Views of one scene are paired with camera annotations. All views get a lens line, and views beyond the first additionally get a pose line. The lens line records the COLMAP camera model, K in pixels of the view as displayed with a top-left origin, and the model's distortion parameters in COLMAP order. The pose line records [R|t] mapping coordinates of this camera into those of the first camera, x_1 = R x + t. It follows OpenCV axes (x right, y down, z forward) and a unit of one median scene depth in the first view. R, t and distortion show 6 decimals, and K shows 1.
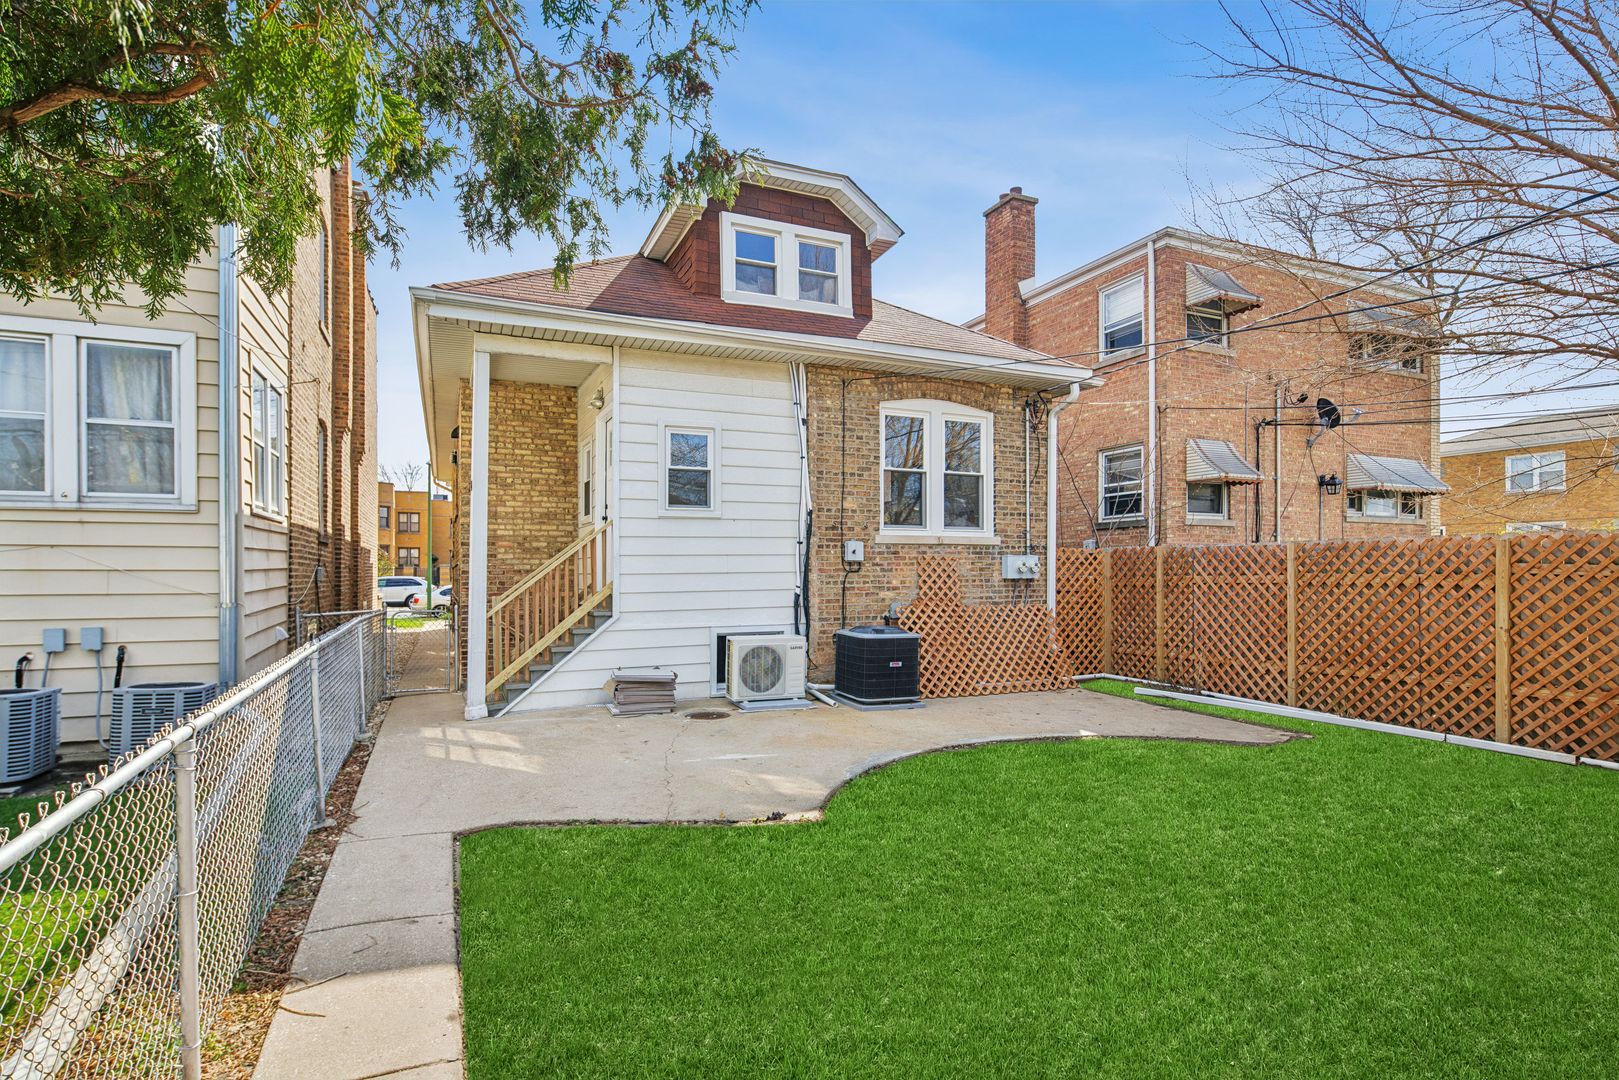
lens RADIAL K [[813.8, 0, 807.4], [0, 813.8, 562.6], [0, 0, 1]] dist [-0.000068, -0.000218]
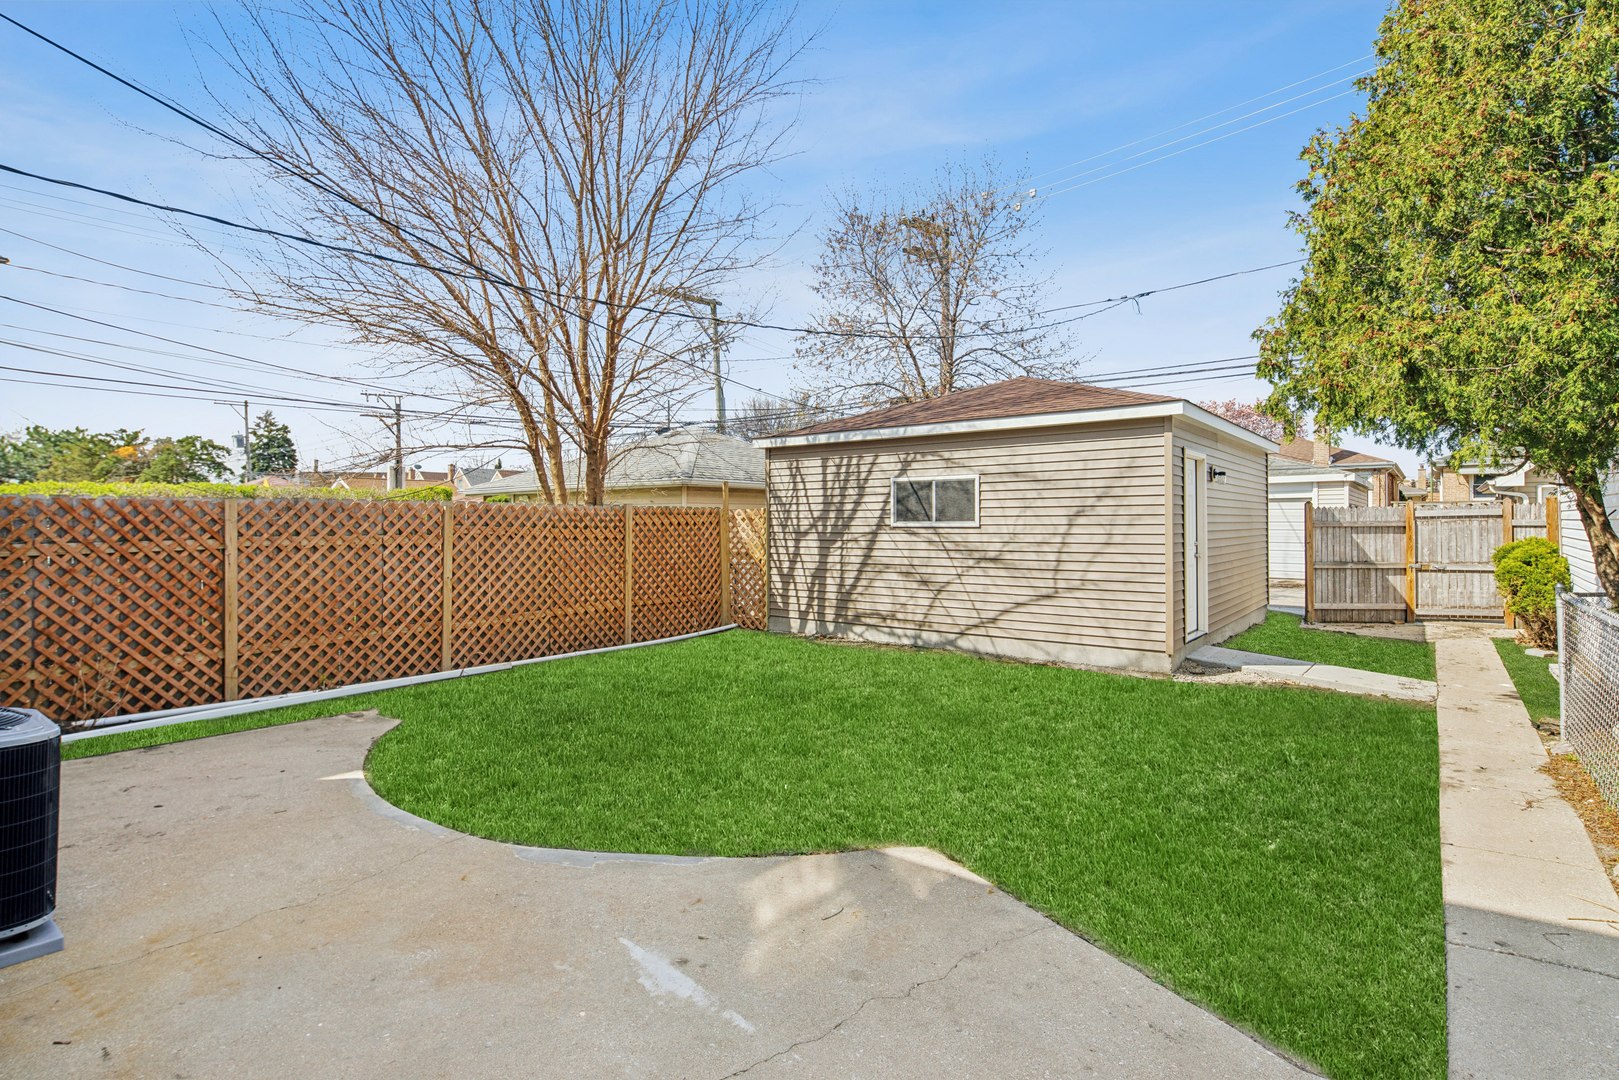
lens RADIAL K [[795.7, 0, 809.5], [0, 795.7, 540.0], [0, 0, 1]] dist [0.000577, -0.000152]
pose [[-0.465921, -0.013565, 0.884723, -0.478239], [-0.003911, 0.999904, 0.013271, 0.005564], [-0.884818, 0.002723, -0.465929, 1.110495]]
